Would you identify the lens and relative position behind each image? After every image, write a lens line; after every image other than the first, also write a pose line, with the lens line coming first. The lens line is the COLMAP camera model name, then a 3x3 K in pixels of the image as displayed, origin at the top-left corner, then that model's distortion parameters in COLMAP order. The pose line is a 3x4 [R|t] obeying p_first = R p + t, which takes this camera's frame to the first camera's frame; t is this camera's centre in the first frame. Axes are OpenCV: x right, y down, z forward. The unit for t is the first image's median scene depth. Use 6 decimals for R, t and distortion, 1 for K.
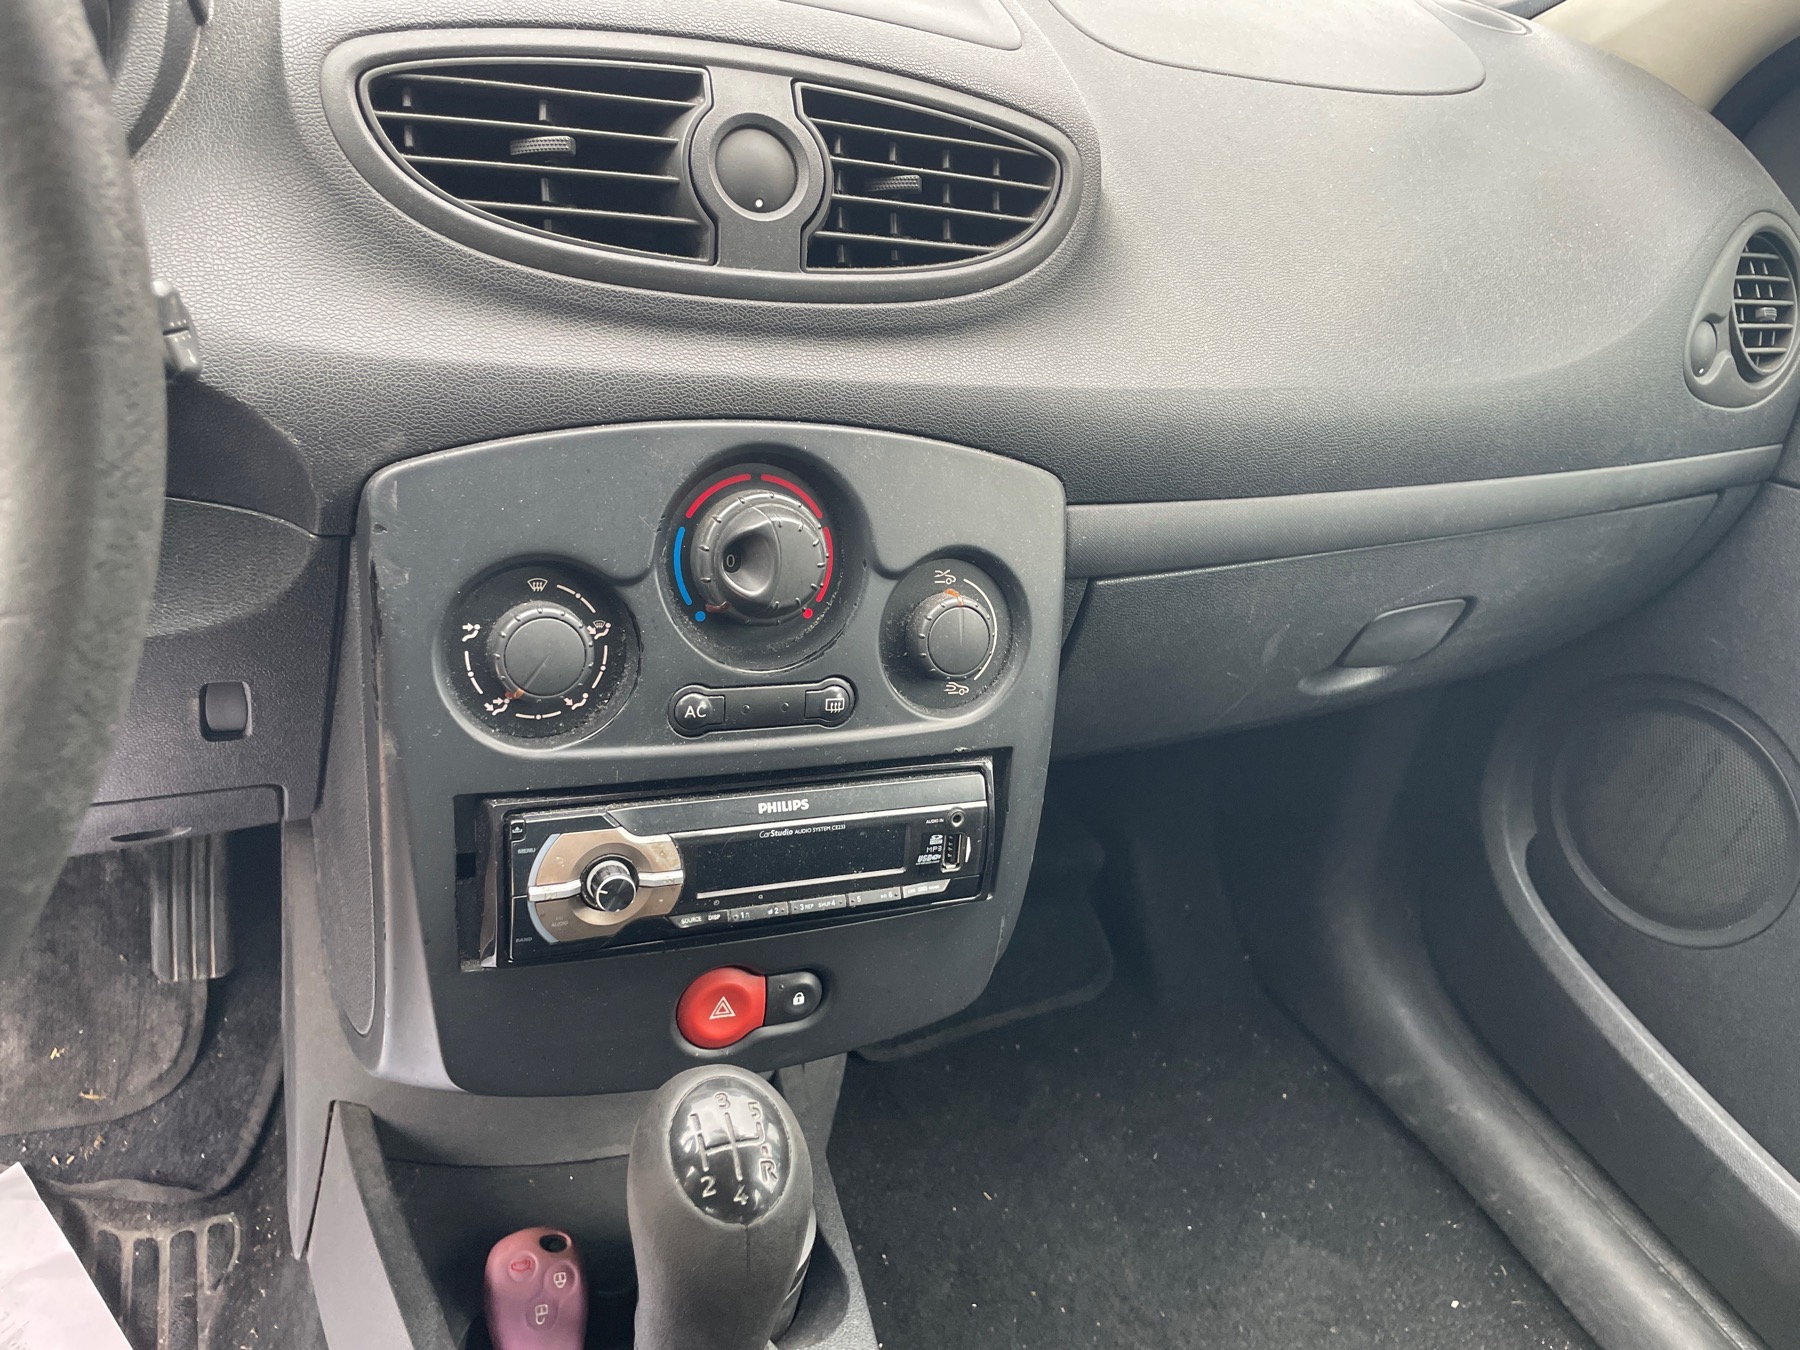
lens RADIAL K [[1363.0, 0, 899.3], [0, 1363.0, 665.8], [0, 0, 1]] dist [0.084665, -0.112786]
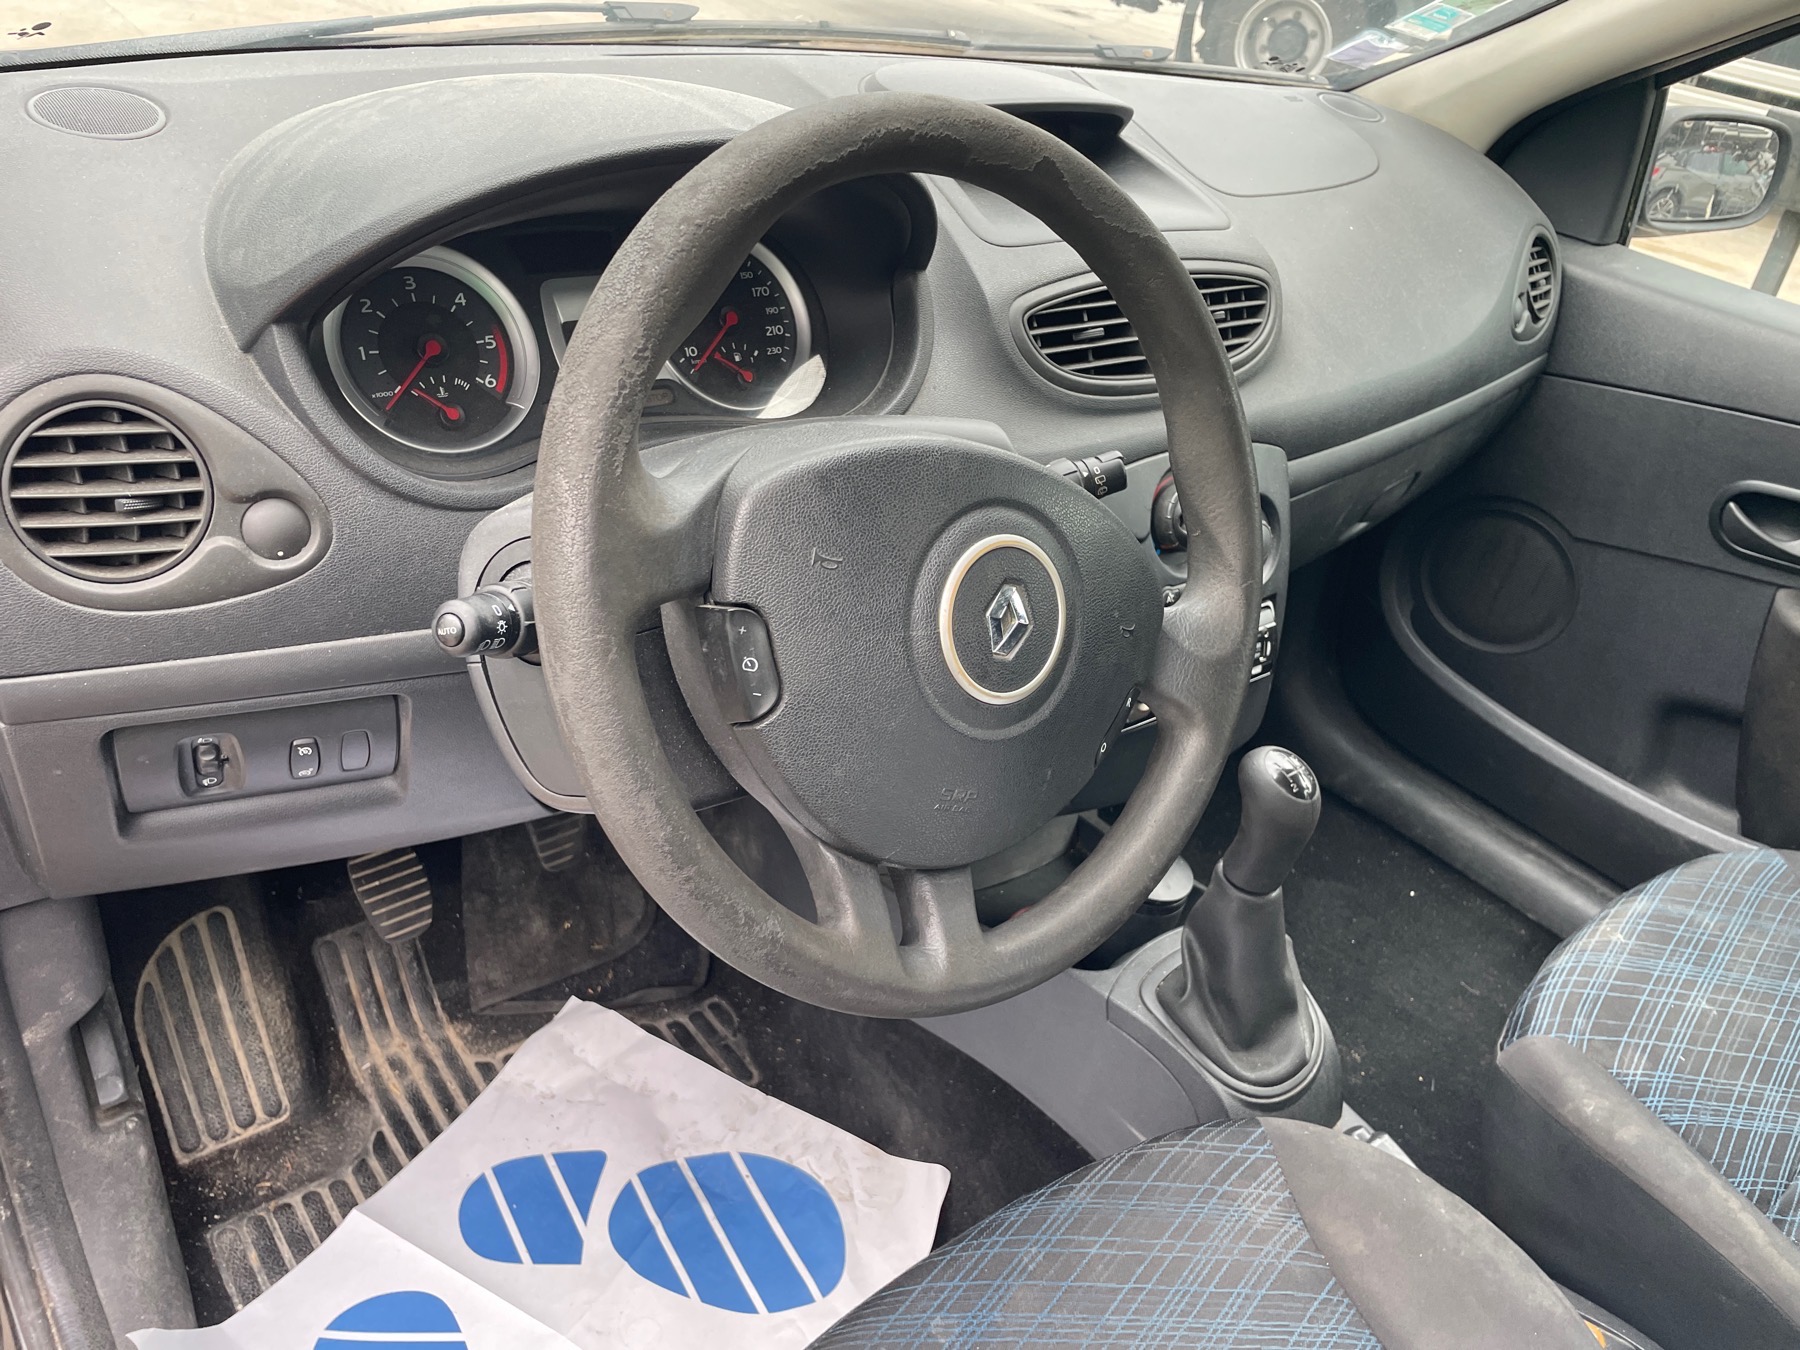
lens RADIAL K [[1363.0, 0, 897.1], [0, 1363.0, 692.2], [0, 0, 1]] dist [0.084665, -0.112786]
pose [[0.958863, -0.186538, 0.213974, -1.018619], [0.165169, 0.979667, 0.113898, -0.131375], [-0.230869, -0.073871, 0.970177, -0.896511]]
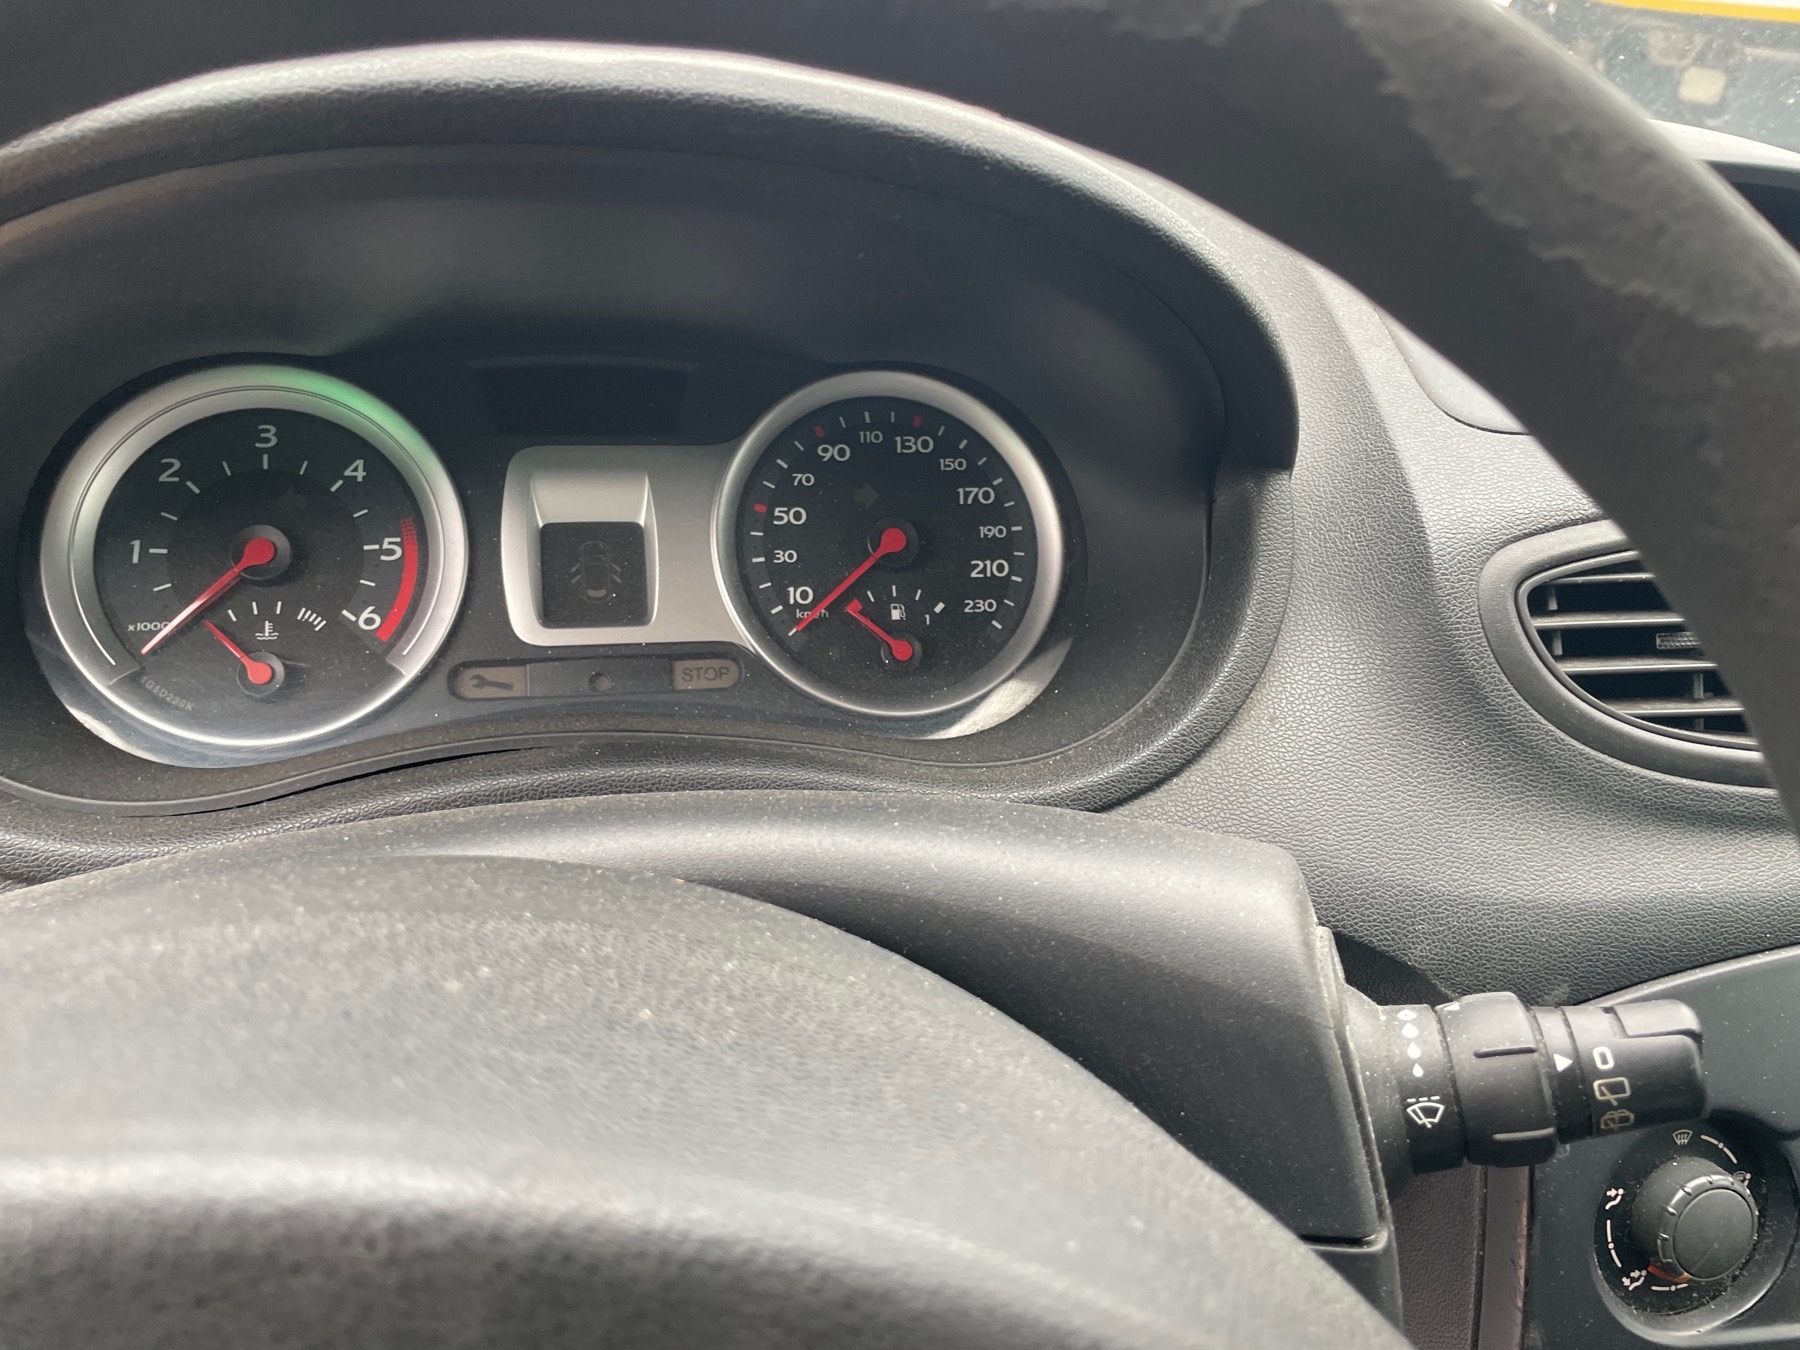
lens RADIAL K [[1363.0, 0, 901.4], [0, 1363.0, 691.3], [0, 0, 1]] dist [0.084665, -0.112786]
pose [[0.977139, -0.024244, -0.211214, -0.543356], [0.009423, 0.997439, -0.070897, -0.275223], [0.212392, 0.067286, 0.974865, 0.046852]]
